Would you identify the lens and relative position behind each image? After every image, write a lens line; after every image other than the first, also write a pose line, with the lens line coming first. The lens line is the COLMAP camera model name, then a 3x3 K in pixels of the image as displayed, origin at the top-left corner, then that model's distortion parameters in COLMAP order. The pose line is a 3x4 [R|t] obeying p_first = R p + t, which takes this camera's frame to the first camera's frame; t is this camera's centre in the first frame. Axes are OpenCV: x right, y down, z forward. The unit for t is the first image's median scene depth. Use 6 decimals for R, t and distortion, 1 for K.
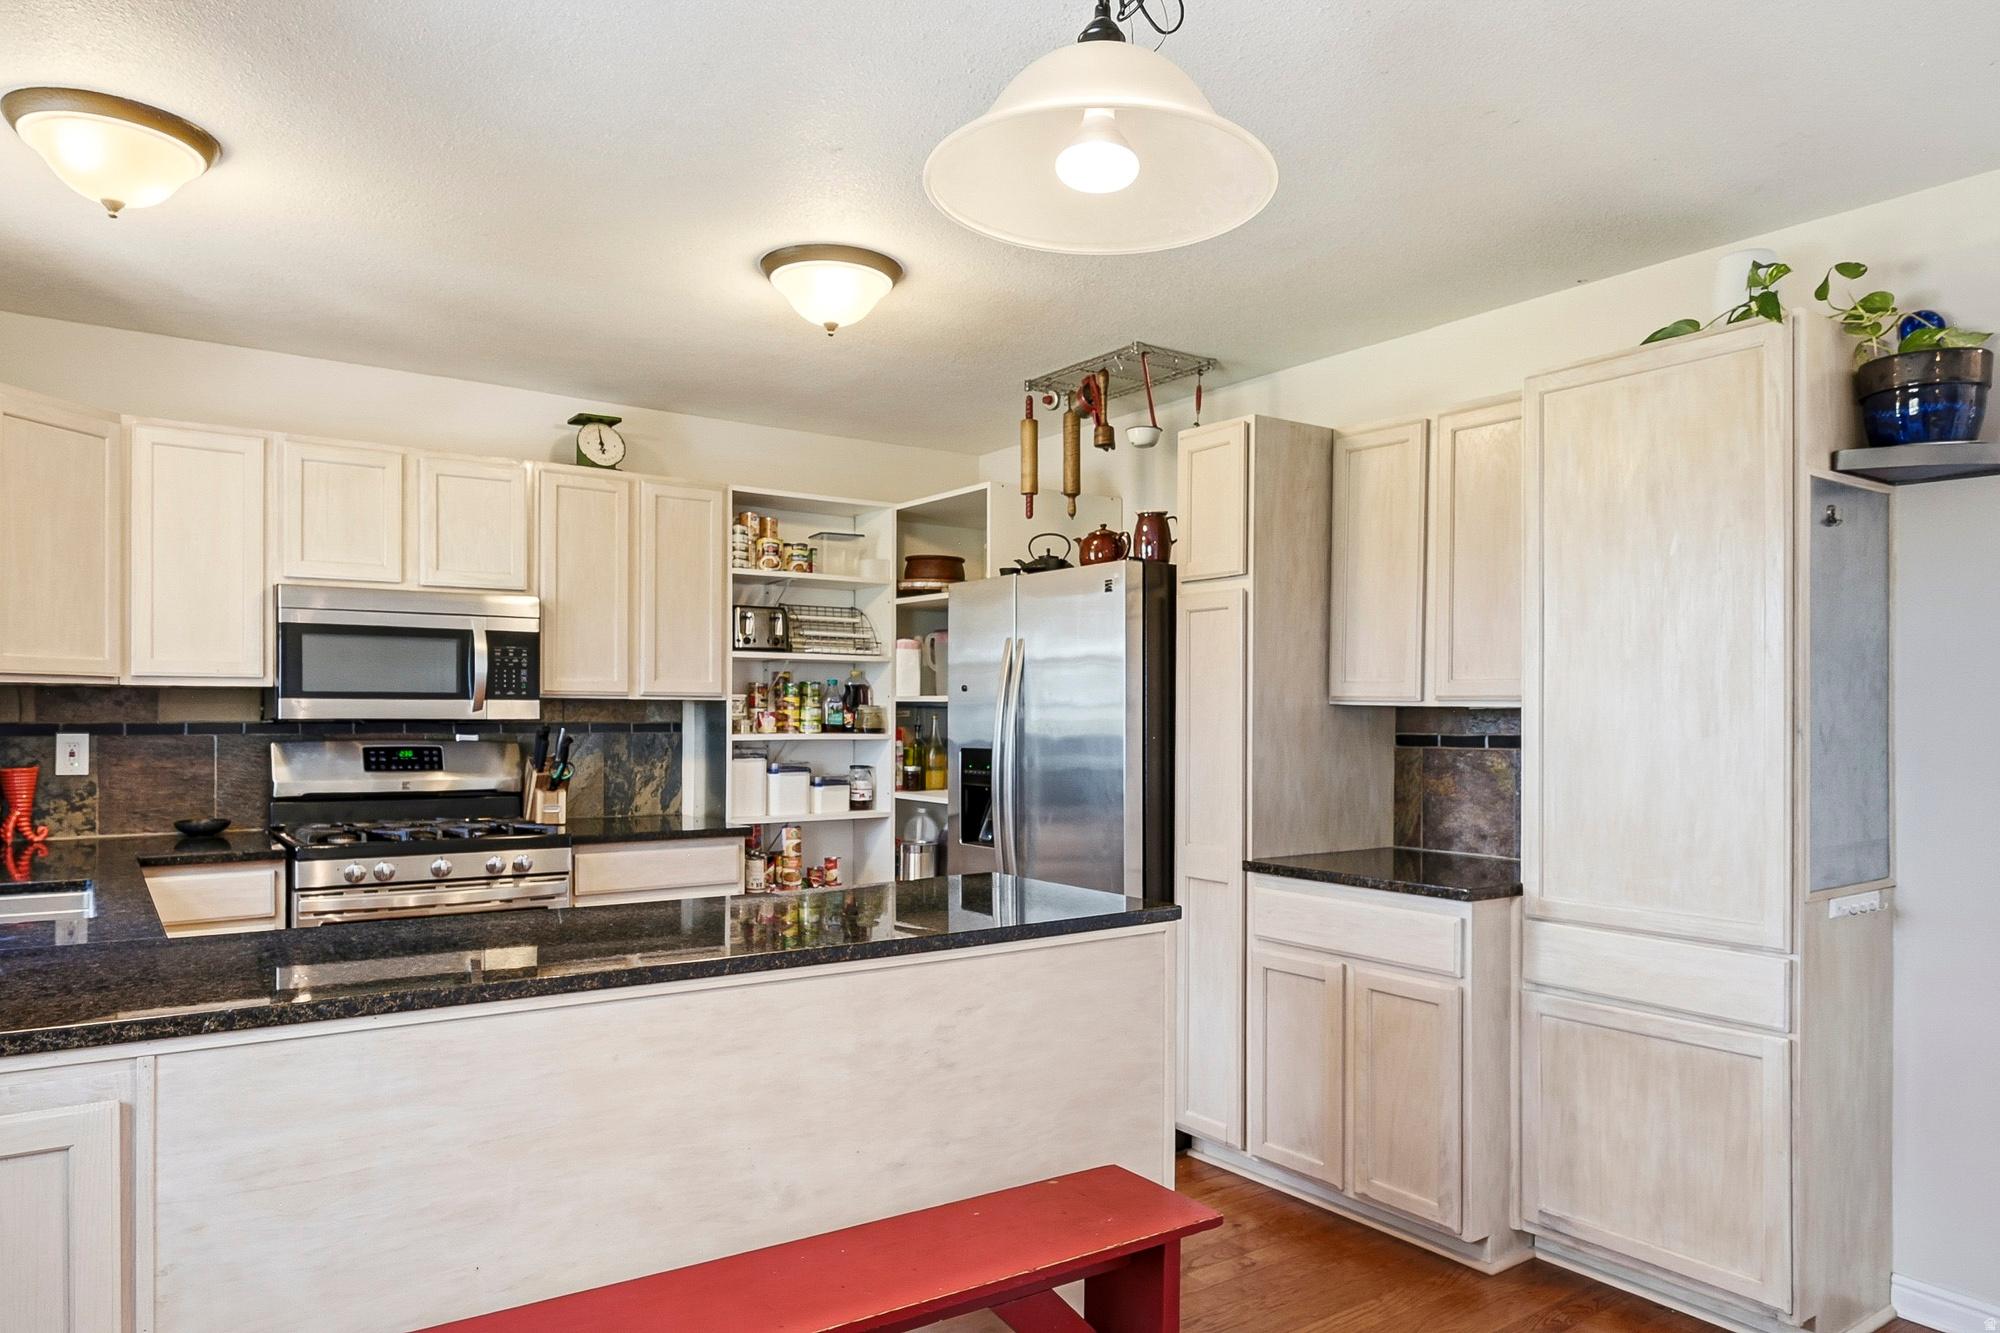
lens RADIAL K [[1296.9, 0, 998.5], [0, 1296.9, 711.8], [0, 0, 1]] dist [-0.006629, -0.001127]
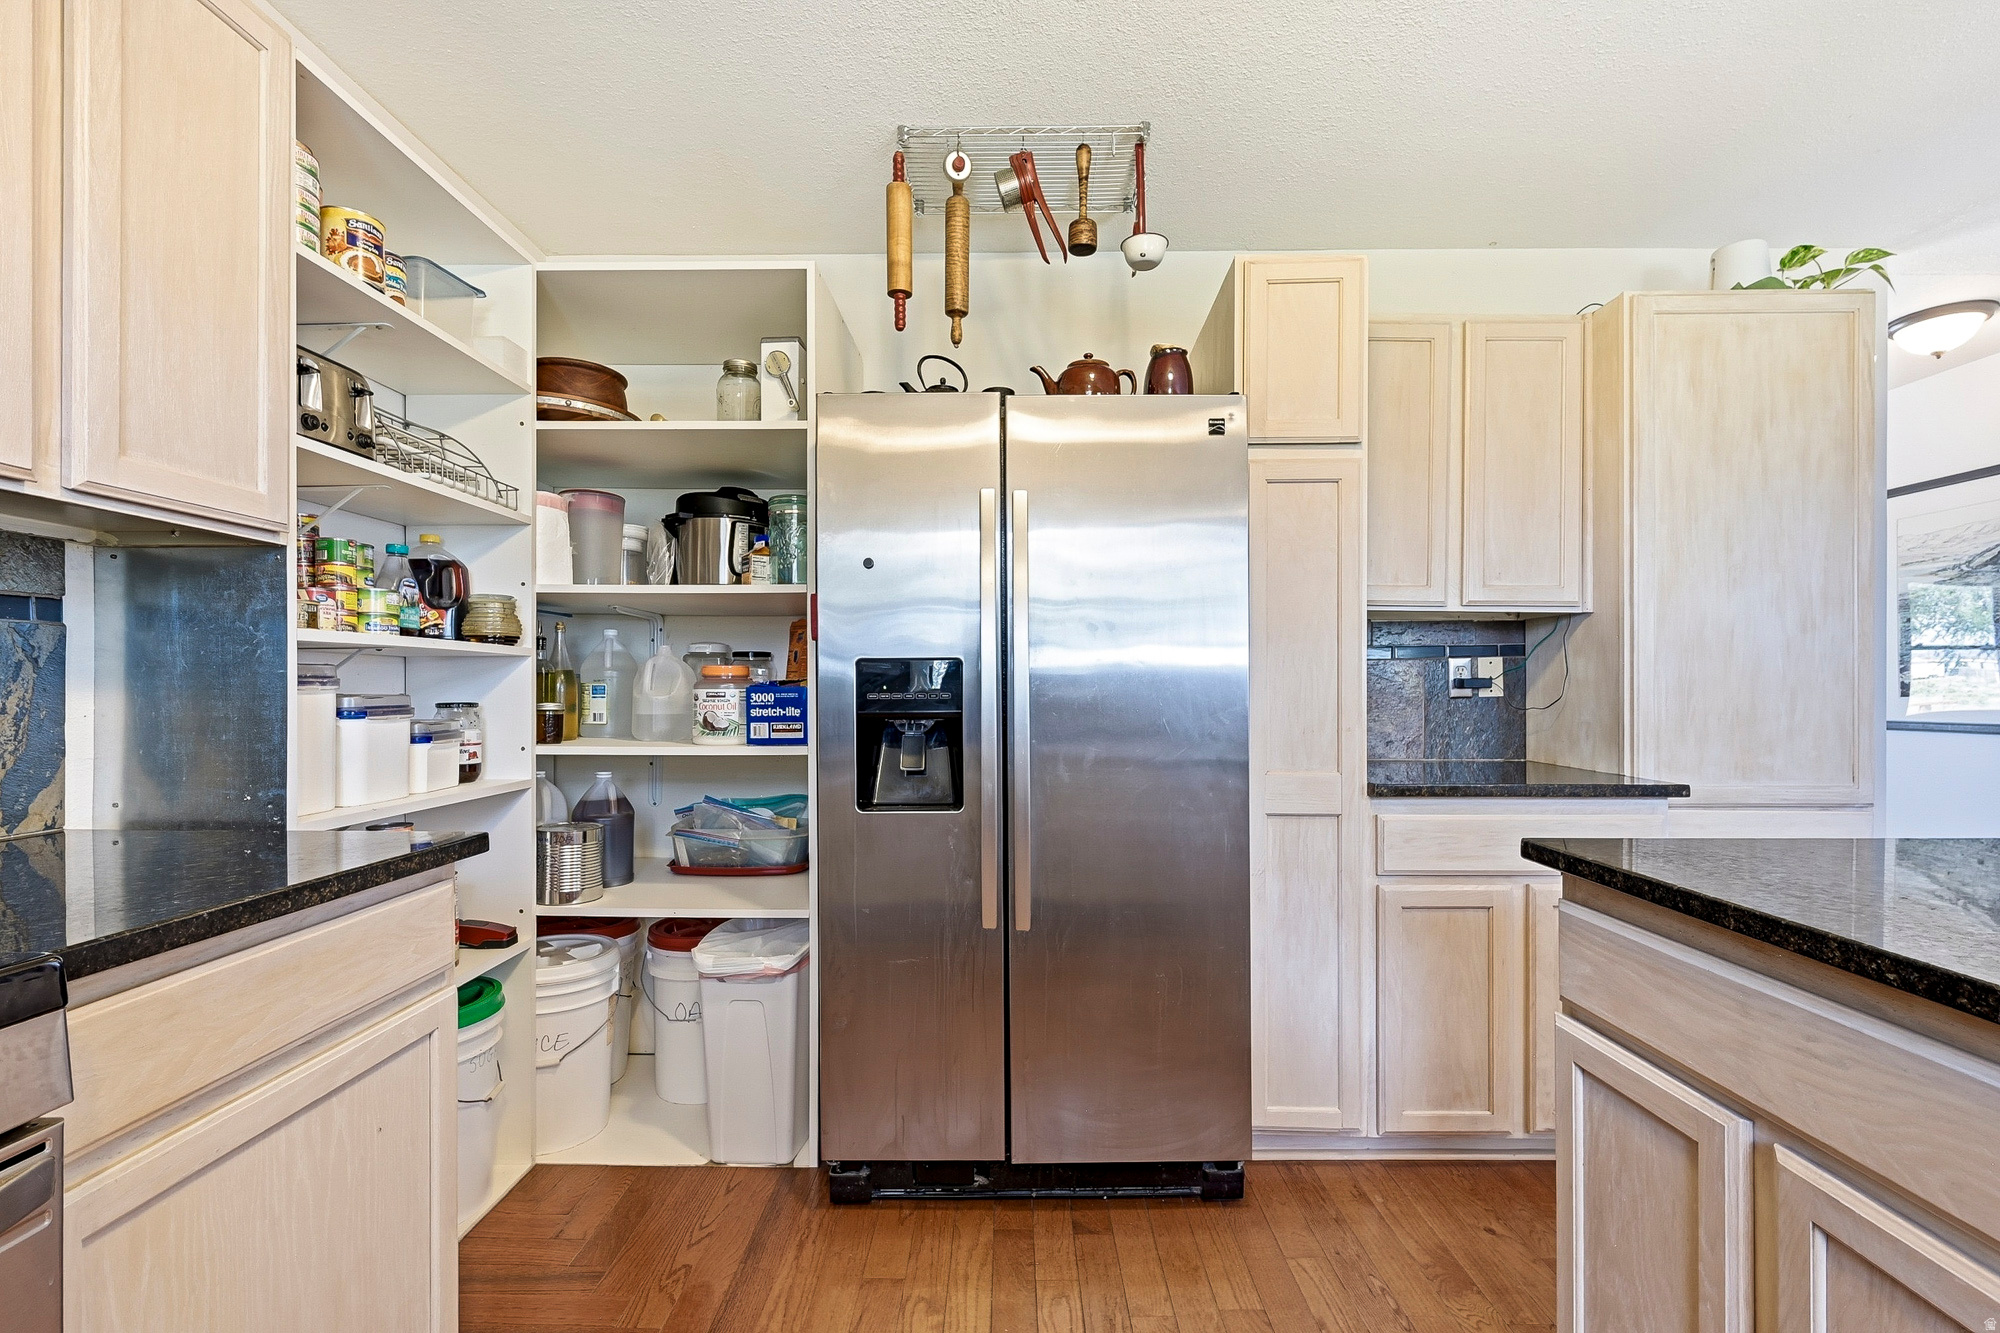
lens RADIAL K [[883.1, 0, 999.8], [0, 883.1, 682.1], [0, 0, 1]] dist [-0.002240, -0.000200]
pose [[0.585515, -0.003273, 0.810655, -0.294955], [0.000924, 0.999994, 0.003370, 0.033183], [-0.810661, -0.001224, 0.585515, 0.616184]]
